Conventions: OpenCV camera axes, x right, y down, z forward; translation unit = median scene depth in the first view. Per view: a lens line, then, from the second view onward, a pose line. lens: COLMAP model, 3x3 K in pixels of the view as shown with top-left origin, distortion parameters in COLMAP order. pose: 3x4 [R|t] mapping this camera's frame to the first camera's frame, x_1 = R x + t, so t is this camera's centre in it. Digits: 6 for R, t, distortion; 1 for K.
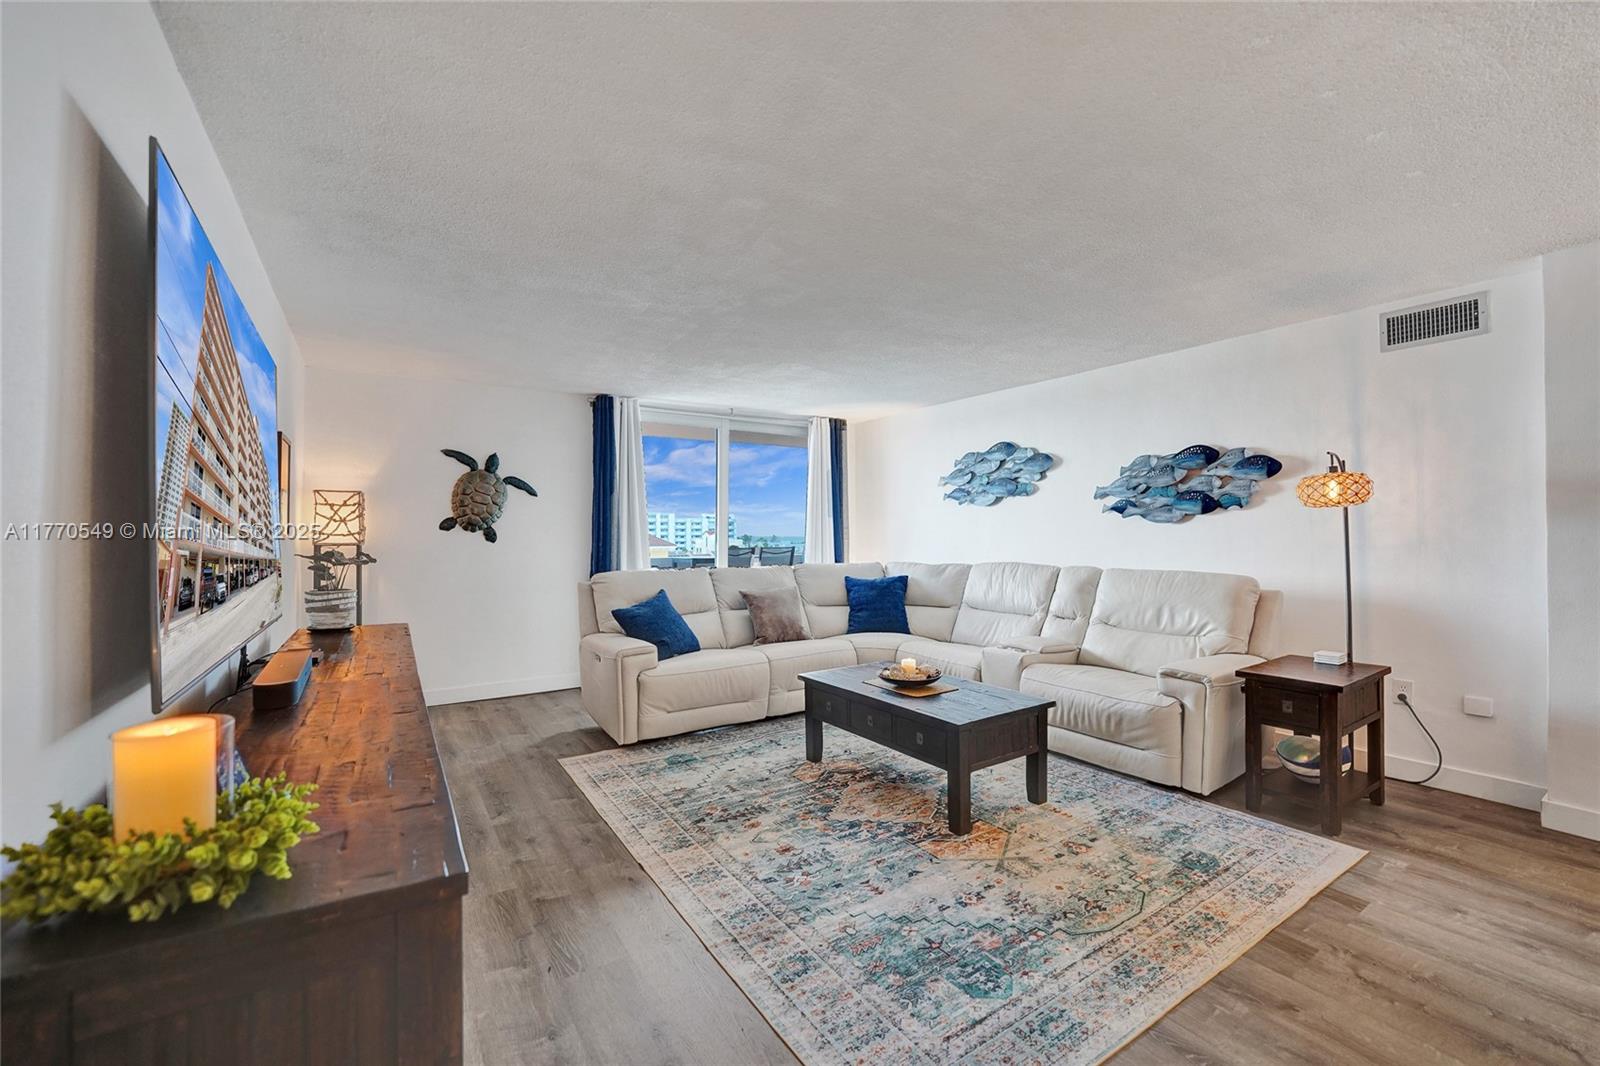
lens RADIAL K [[653.8, 0, 800.0], [0, 653.8, 533.0], [0, 0, 1]] dist [-0.022828, 0.000221]
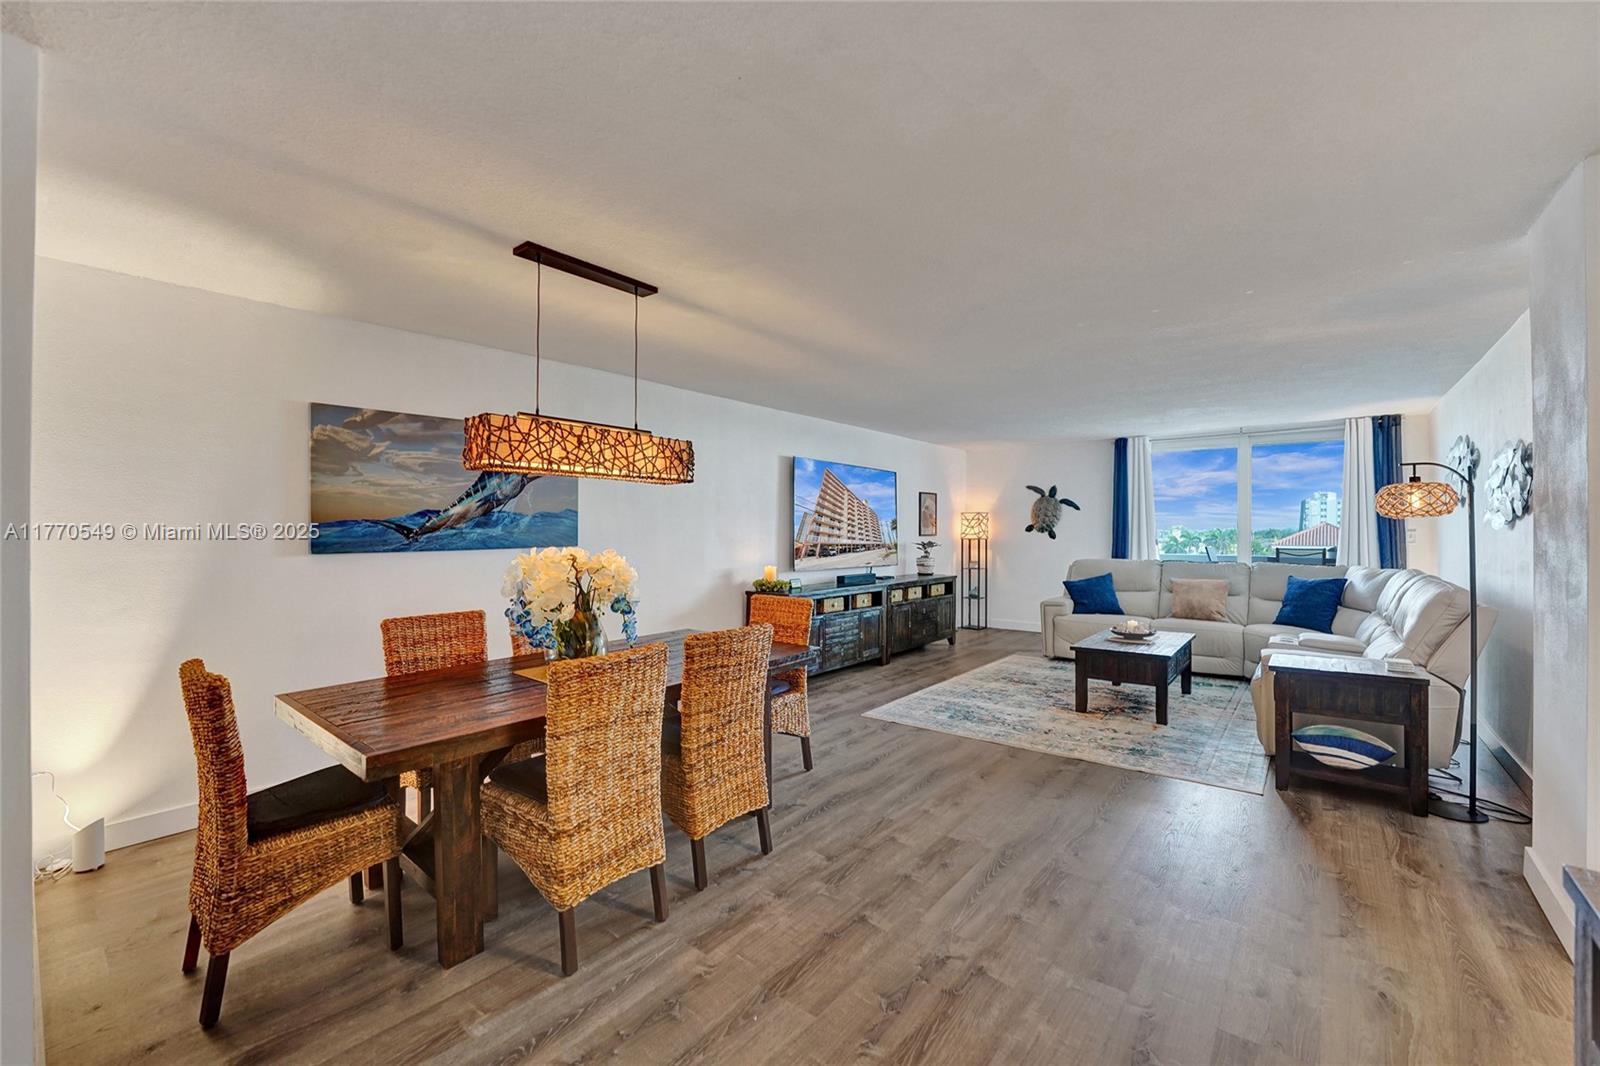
lens RADIAL K [[662.4, 0, 800.0], [0, 662.4, 533.0], [0, 0, 1]] dist [-0.024172, 0.000356]
pose [[0.313096, 0.008021, -0.949688, 1.450033], [-0.000630, 0.999966, 0.008238, -0.023778], [0.949721, -0.001981, 0.313090, -0.219308]]
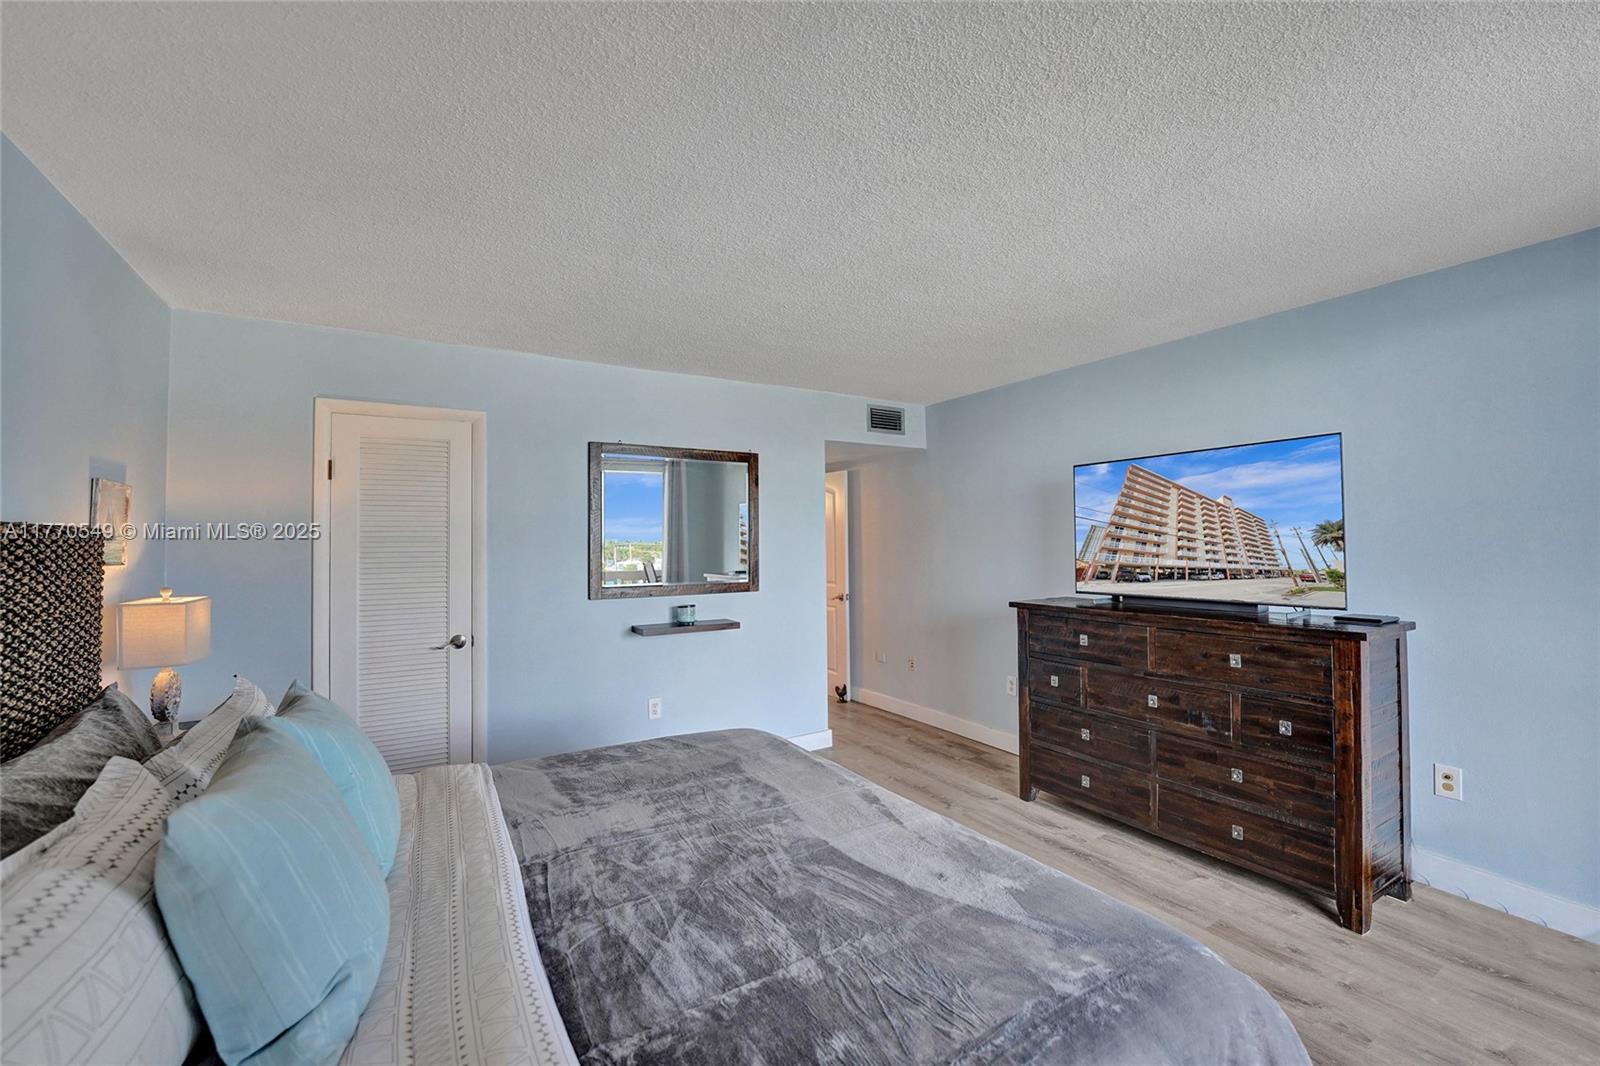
lens RADIAL K [[644.8, 0, 800.0], [0, 644.8, 533.0], [0, 0, 1]] dist [-0.001396, -0.000189]
pose [[-0.994649, 0.028295, 0.099359, 0.174479], [0.023800, 0.998651, -0.046142, 0.005745], [-0.100531, -0.043530, -0.993981, 2.208344]]
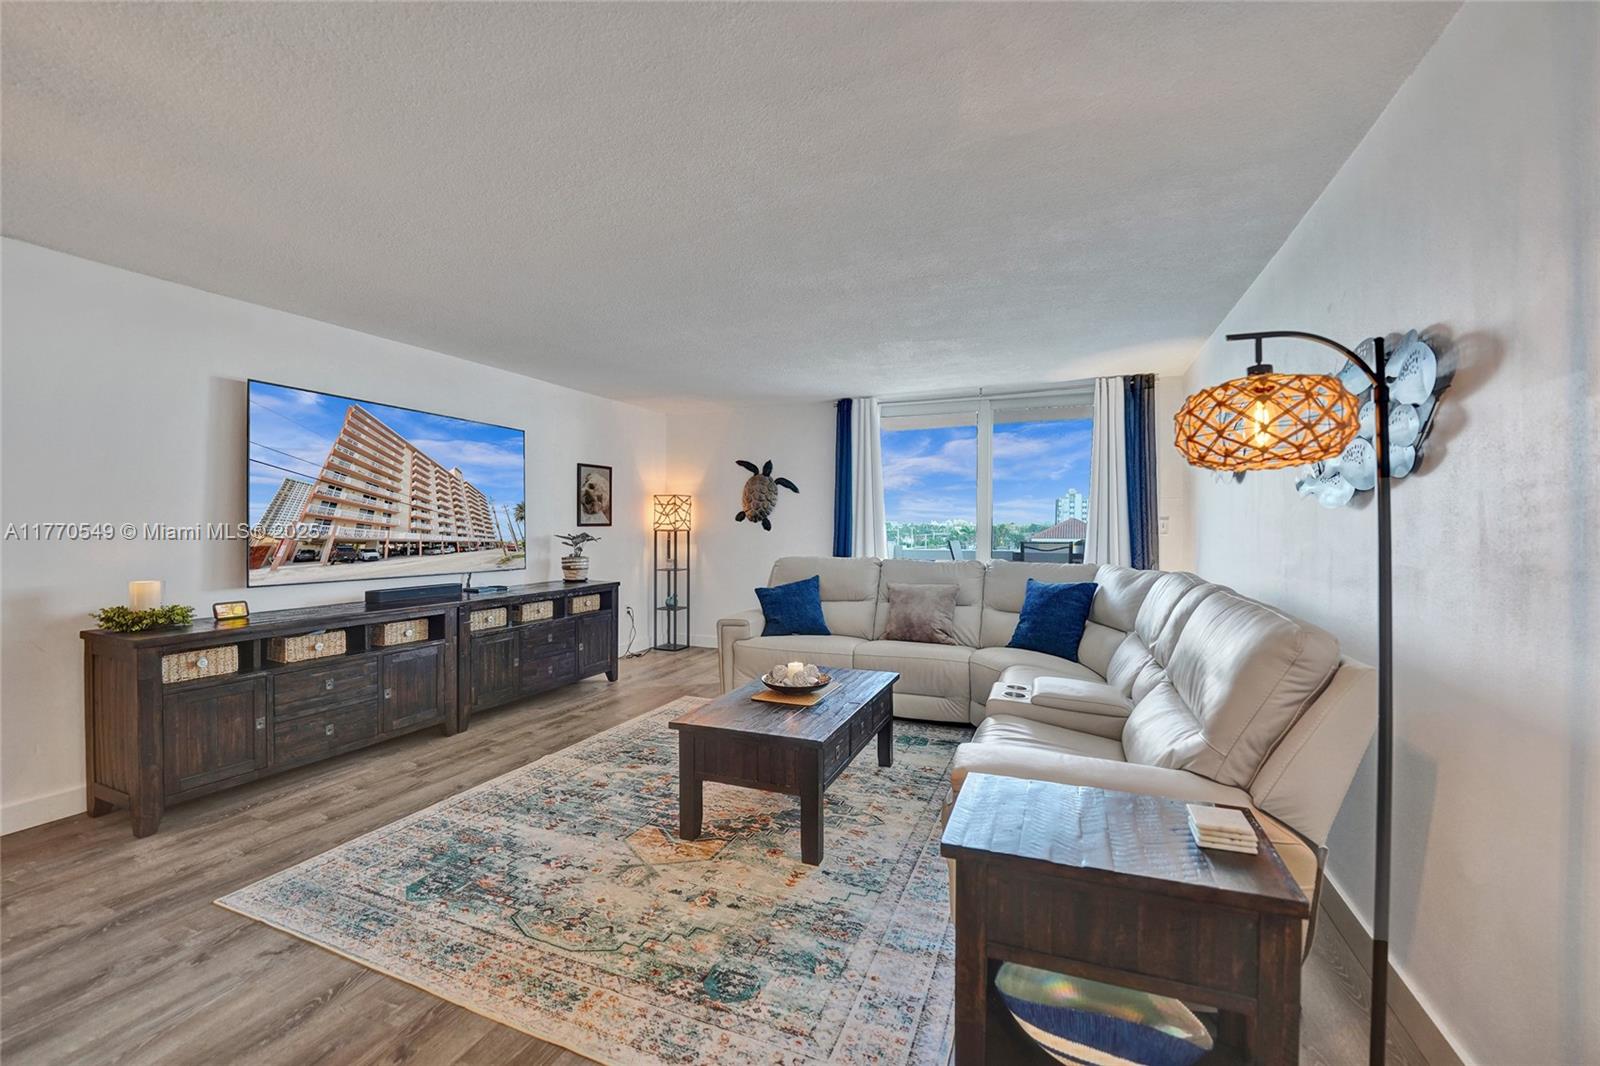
lens RADIAL K [[653.8, 0, 800.0], [0, 653.8, 533.0], [0, 0, 1]] dist [-0.022828, 0.000221]
pose [[0.563124, 0.016599, -0.826205, 0.978249], [-0.003791, 0.999840, 0.017504, -0.005591], [0.826363, -0.006725, 0.563097, 0.518604]]
